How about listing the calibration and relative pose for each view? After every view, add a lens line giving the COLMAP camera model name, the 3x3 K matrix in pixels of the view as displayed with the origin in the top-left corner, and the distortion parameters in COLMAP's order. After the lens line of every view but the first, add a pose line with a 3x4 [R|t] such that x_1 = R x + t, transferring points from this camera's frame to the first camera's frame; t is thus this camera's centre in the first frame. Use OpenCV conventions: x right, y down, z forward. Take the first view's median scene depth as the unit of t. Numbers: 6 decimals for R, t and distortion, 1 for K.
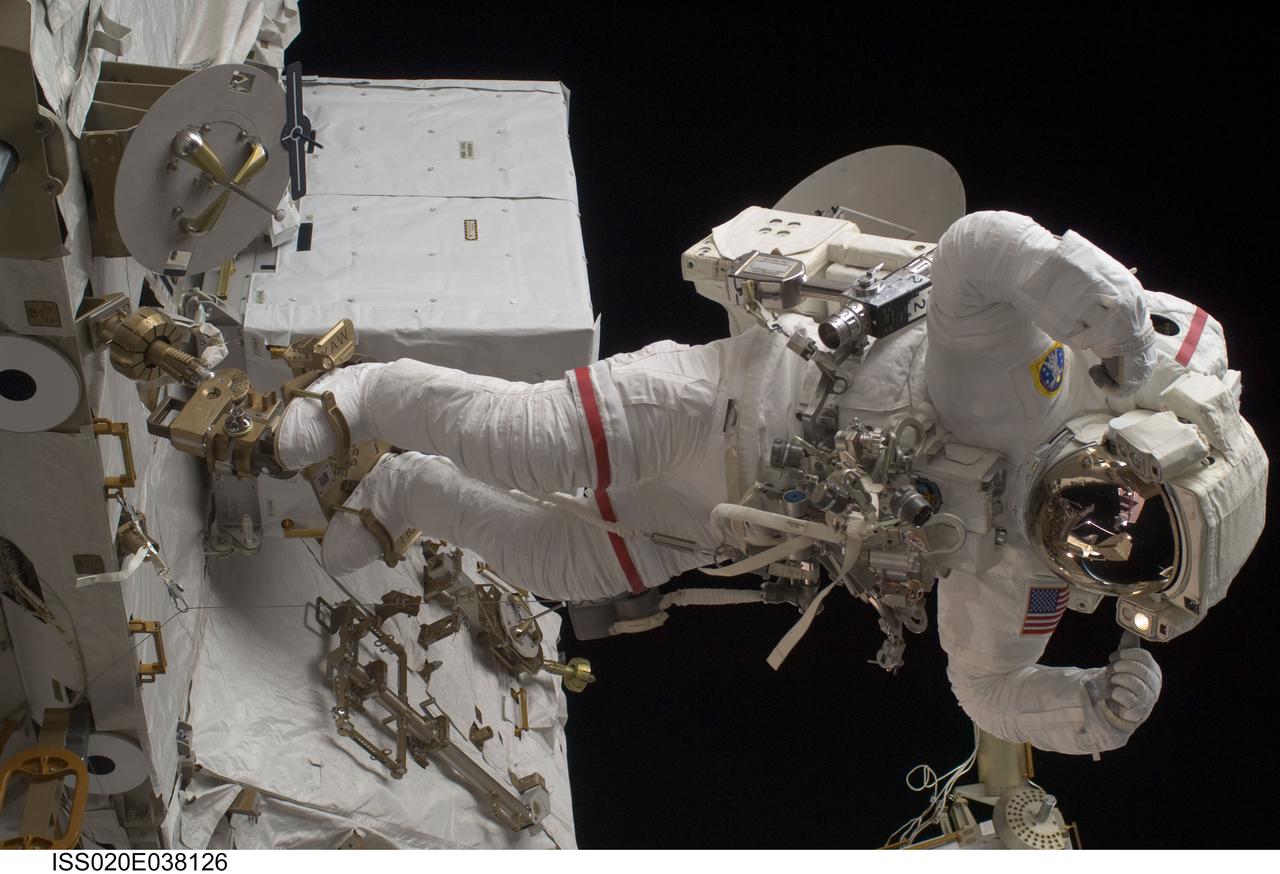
lens RADIAL K [[1416.0, 0, 625.9], [0, 1416.0, 438.0], [0, 0, 1]] dist [-0.083180, -0.007648]
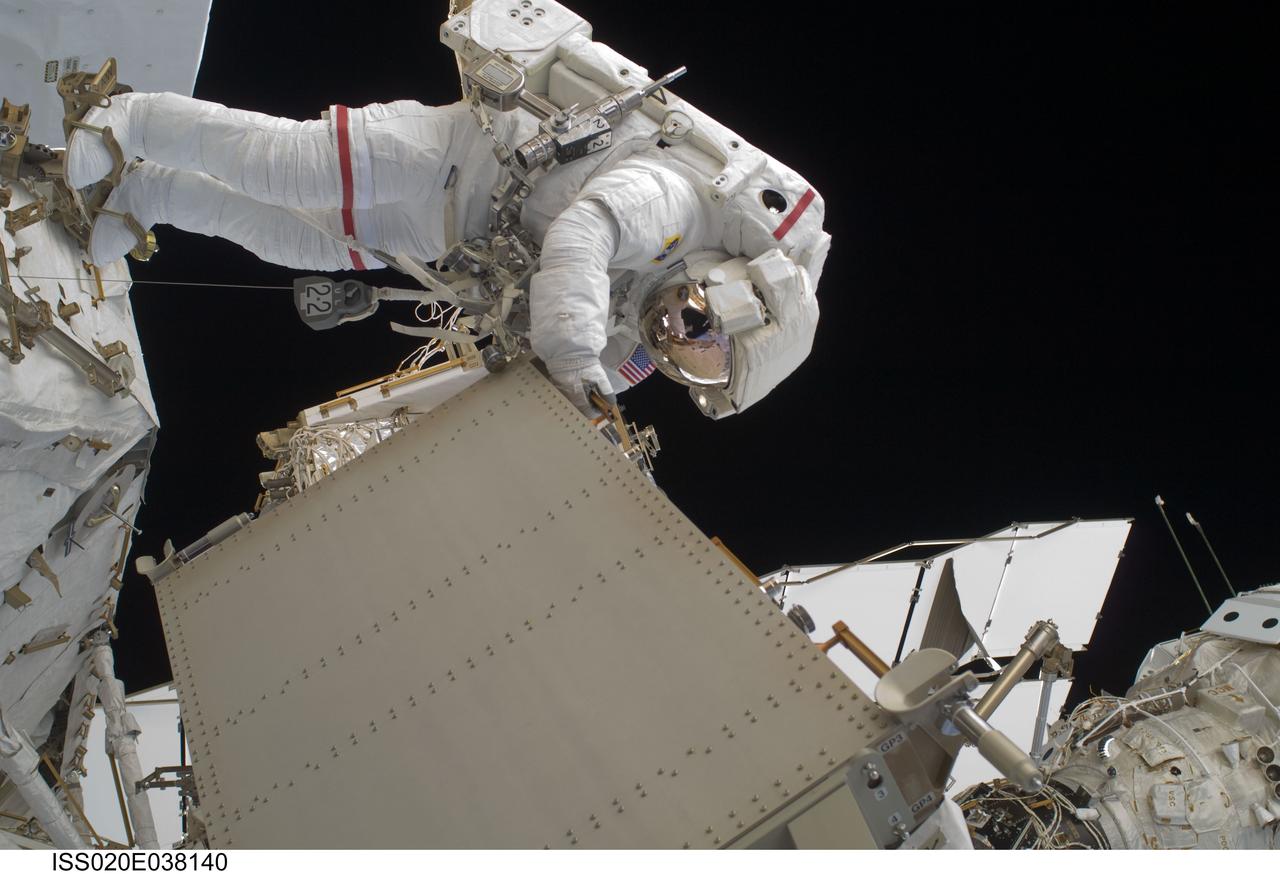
lens RADIAL K [[1416.0, 0, 625.9], [0, 1416.0, 438.0], [0, 0, 1]] dist [-0.083180, -0.007648]
pose [[0.928142, -0.060812, 0.367224, -0.136123], [-0.072162, 0.938450, 0.337793, -0.116807], [-0.365163, -0.340020, 0.866627, -0.151786]]
